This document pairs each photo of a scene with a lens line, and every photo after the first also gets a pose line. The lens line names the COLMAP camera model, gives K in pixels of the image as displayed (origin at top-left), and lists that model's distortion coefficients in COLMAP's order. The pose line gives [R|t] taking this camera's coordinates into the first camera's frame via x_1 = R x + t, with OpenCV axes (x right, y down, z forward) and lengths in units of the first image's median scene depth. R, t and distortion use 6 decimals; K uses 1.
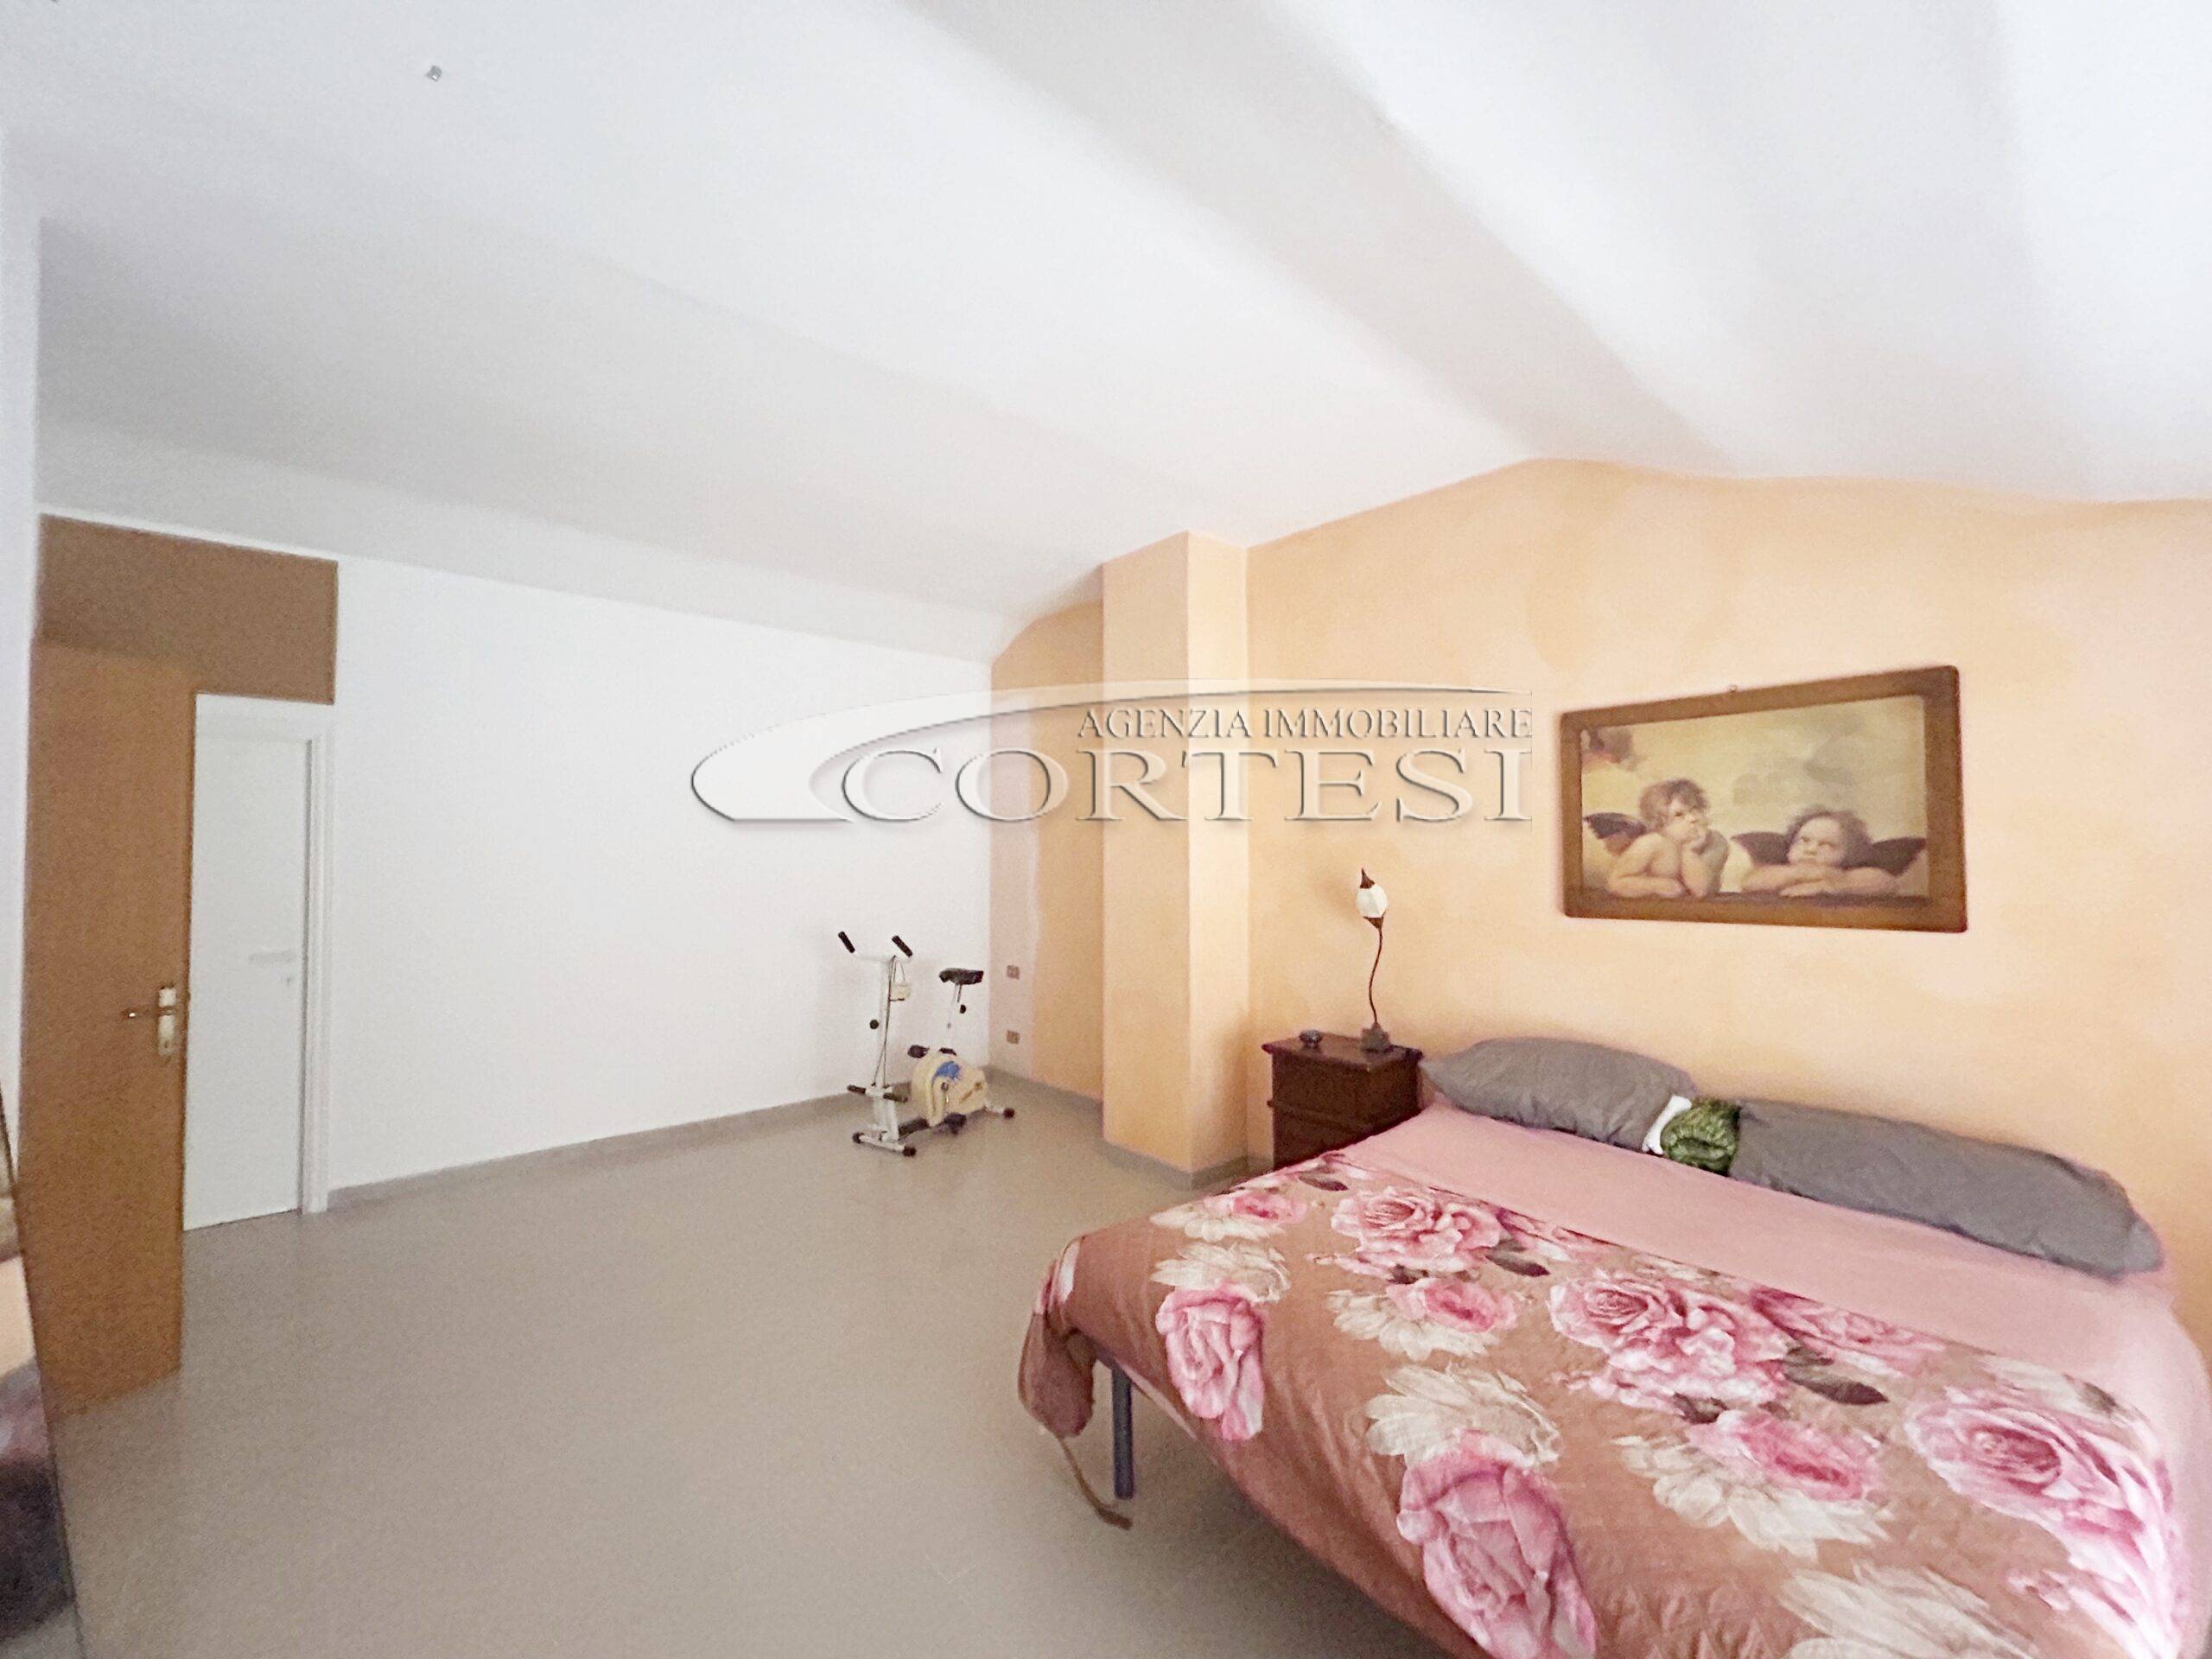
lens RADIAL K [[892.6, 0, 1109.7], [0, 892.6, 827.8], [0, 0, 1]] dist [-0.002877, 0.001247]
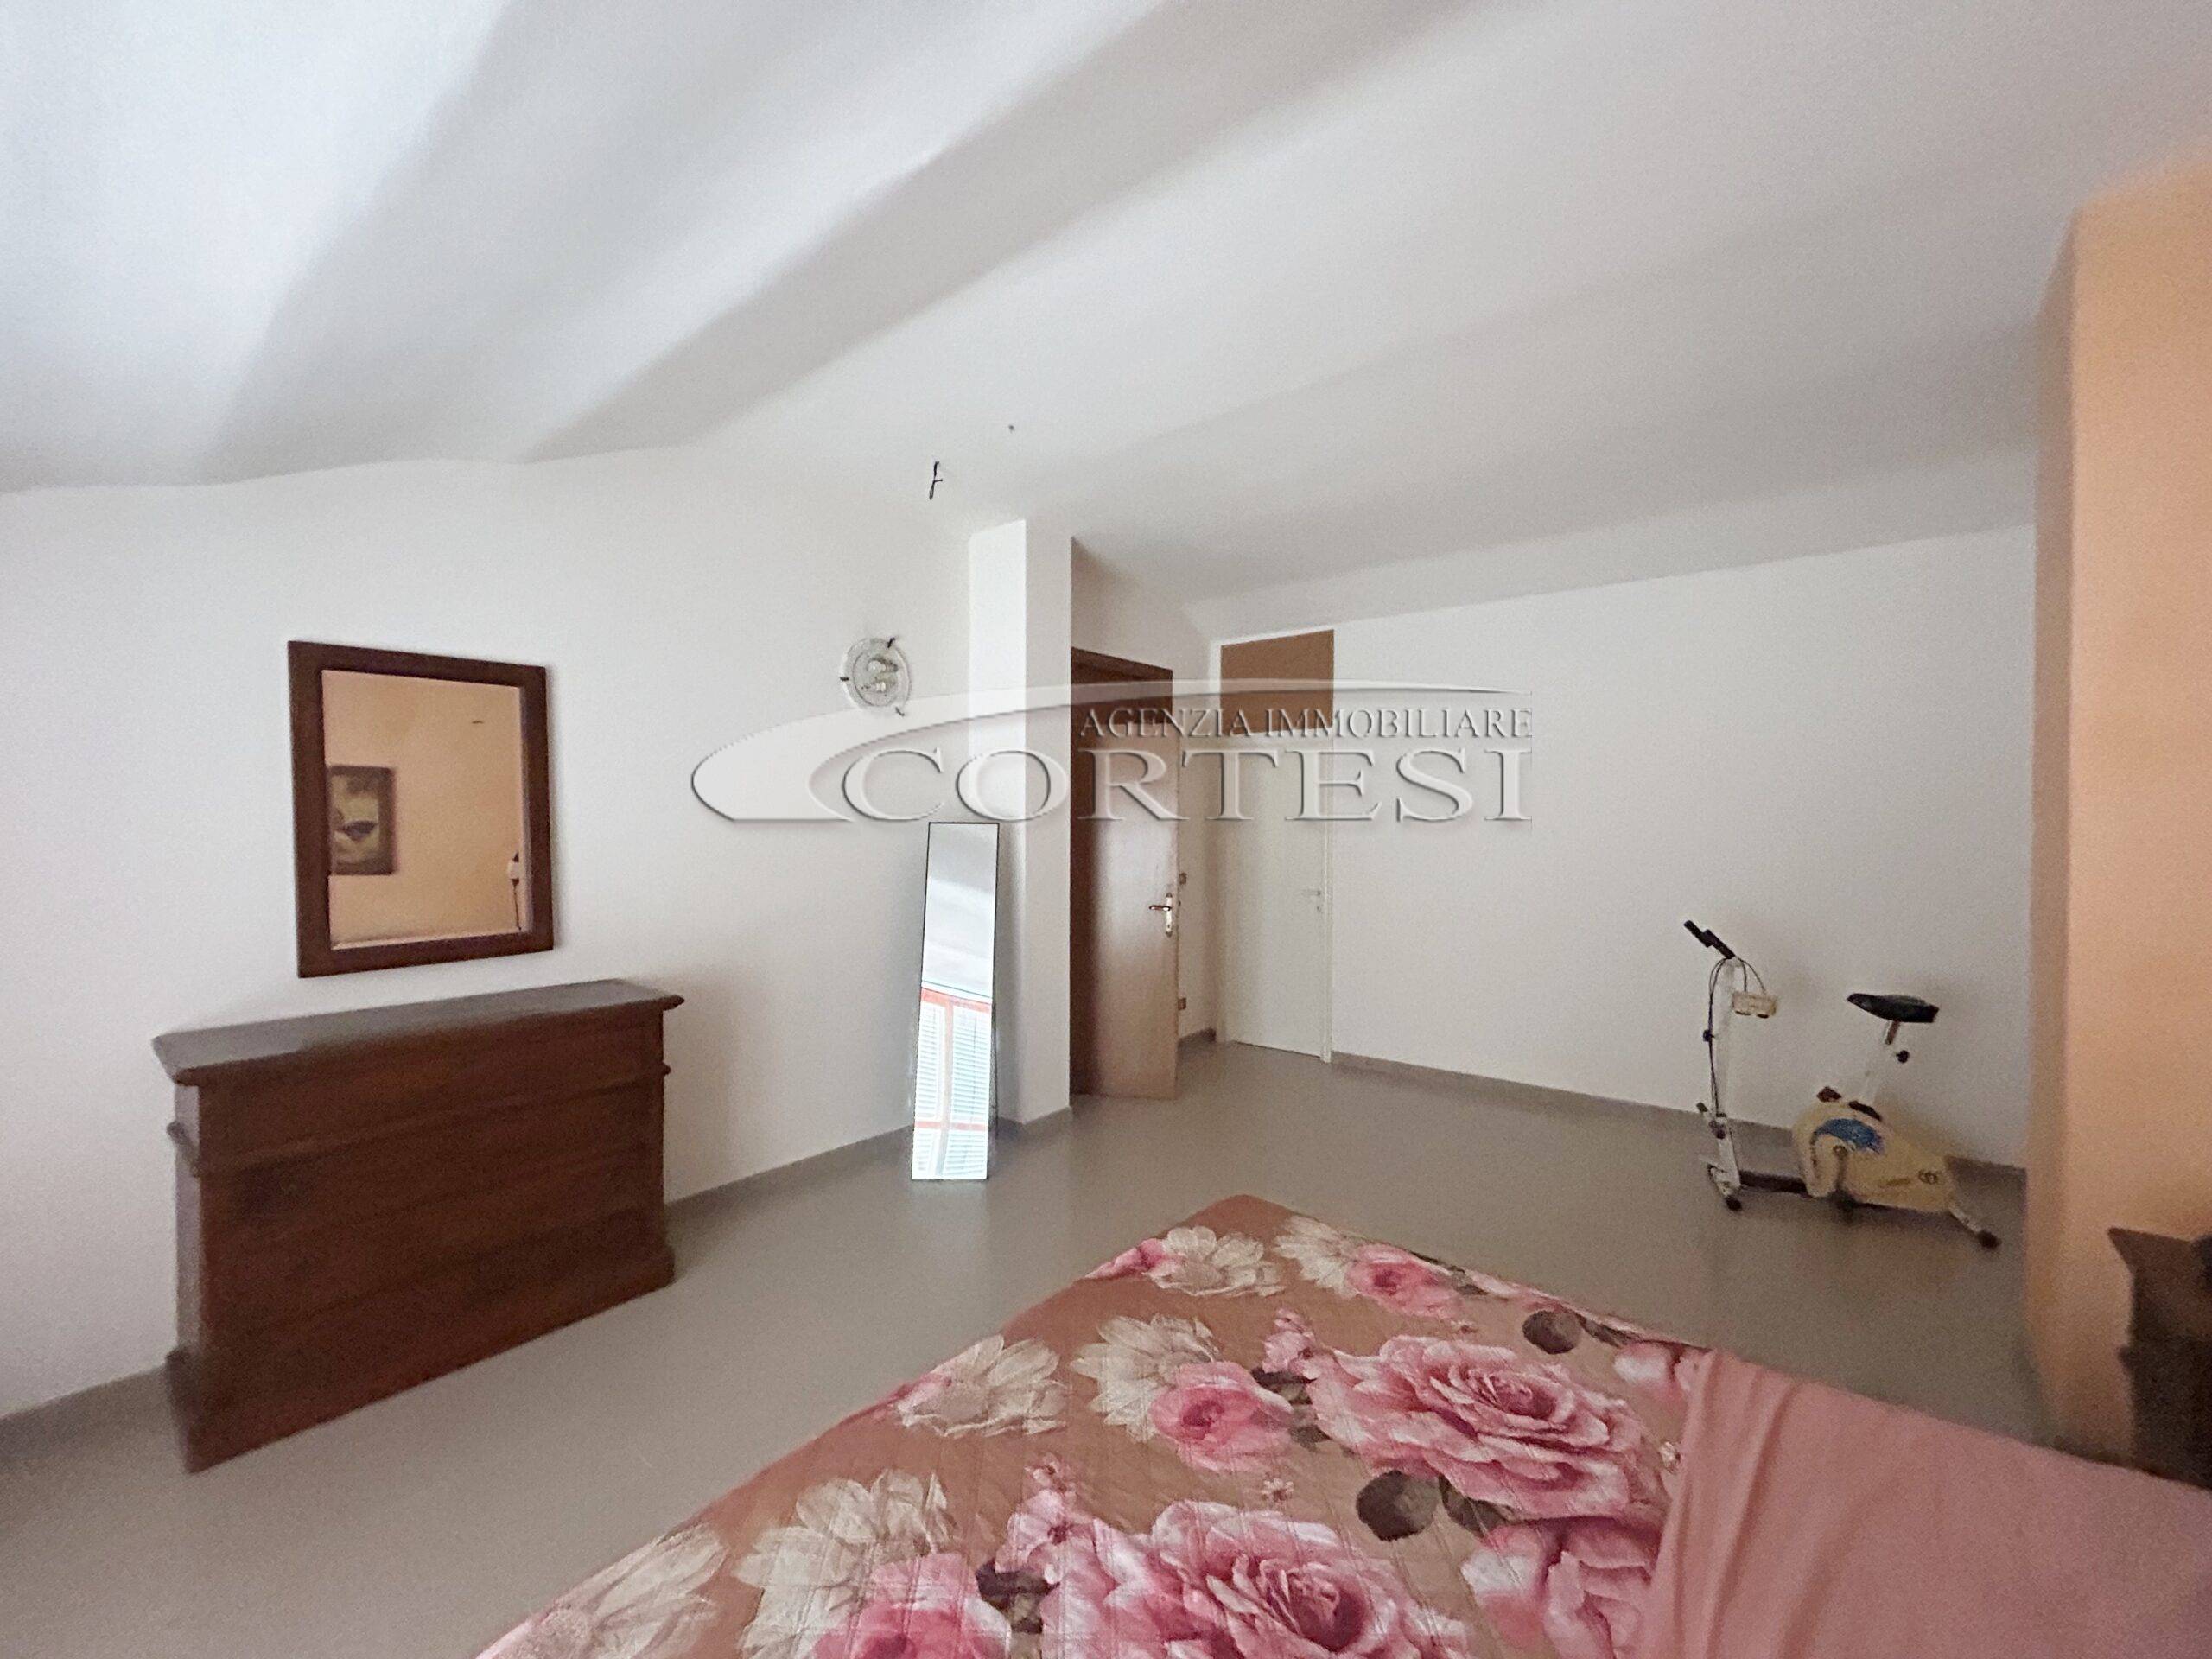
lens RADIAL K [[892.6, 0, 1109.8], [0, 892.6, 835.7], [0, 0, 1]] dist [-0.002877, 0.001247]
pose [[0.167734, 0.011826, -0.985761, 0.800939], [0.021759, 0.999640, 0.015695, 0.017419], [0.985592, -0.024082, 0.167417, 0.566144]]
